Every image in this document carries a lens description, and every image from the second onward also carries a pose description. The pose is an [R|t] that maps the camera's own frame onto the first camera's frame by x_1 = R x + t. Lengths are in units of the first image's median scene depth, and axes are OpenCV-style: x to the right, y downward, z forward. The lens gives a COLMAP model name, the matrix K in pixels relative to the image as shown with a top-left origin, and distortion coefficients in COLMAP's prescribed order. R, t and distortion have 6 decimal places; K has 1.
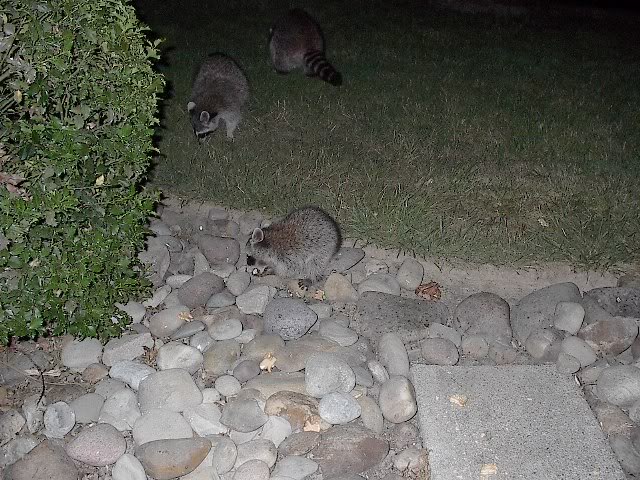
lens RADIAL K [[713.2, 0, 320.0], [0, 713.2, 240.0], [0, 0, 1]] dist [-0.162473, 0.165817]
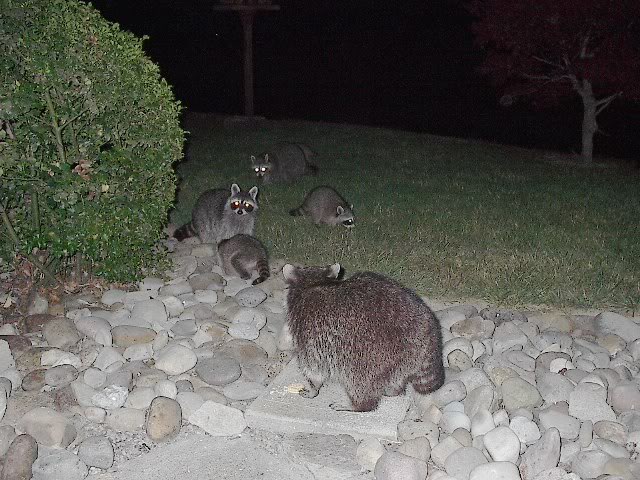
lens RADIAL K [[713.2, 0, 320.0], [0, 713.2, 240.0], [0, 0, 1]] dist [-0.162473, 0.165817]
pose [[0.956436, 0.065386, -0.284526, 0.547515], [-0.133964, 0.964227, -0.228735, 0.339335], [0.259392, 0.256887, 0.930981, -0.390598]]
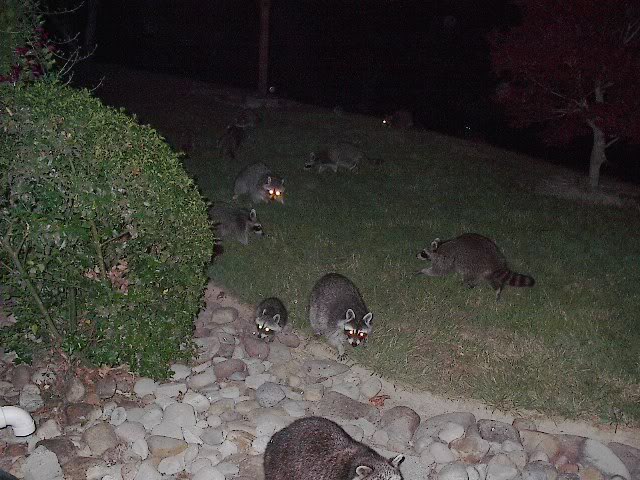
lens RADIAL K [[713.2, 0, 320.0], [0, 713.2, 240.0], [0, 0, 1]] dist [-0.162473, 0.165817]
pose [[0.950770, 0.139897, -0.276522, 0.498563], [-0.186346, 0.971052, -0.149445, -0.012450], [0.247610, 0.193617, 0.949316, -0.611453]]
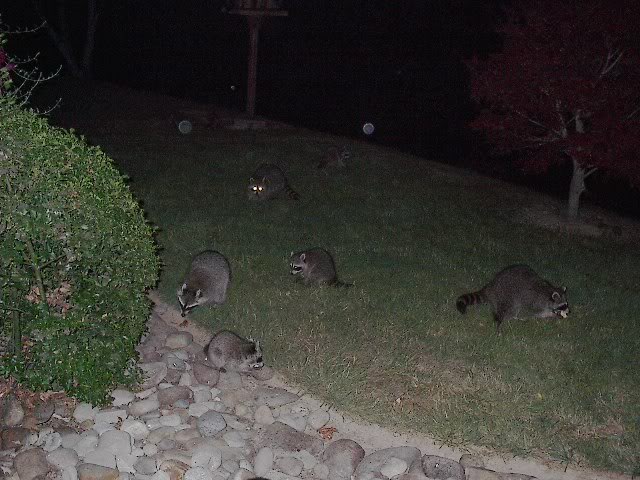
lens RADIAL K [[713.2, 0, 320.0], [0, 713.2, 240.0], [0, 0, 1]] dist [-0.162473, 0.165817]
pose [[0.948133, 0.153082, -0.278584, 0.606926], [-0.207857, 0.961641, -0.179000, -0.056663], [0.240496, 0.227622, 0.943584, -0.555139]]
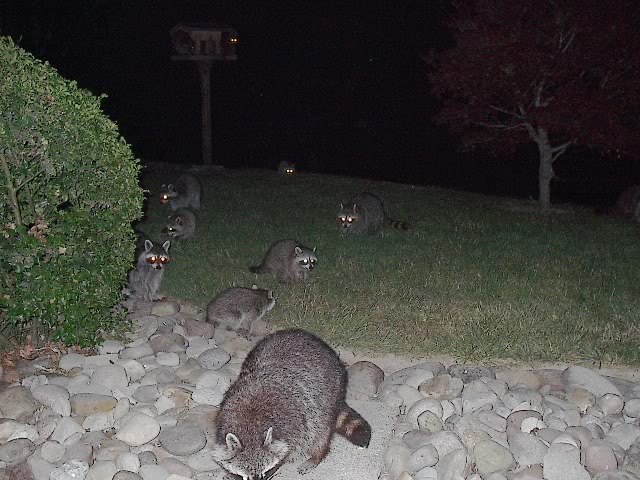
lens RADIAL K [[713.2, 0, 320.0], [0, 713.2, 240.0], [0, 0, 1]] dist [-0.162473, 0.165817]
pose [[0.972115, 0.032257, -0.232276, 0.530558], [-0.102187, 0.949778, -0.295769, 0.306020], [0.211070, 0.311257, 0.926590, -0.380232]]
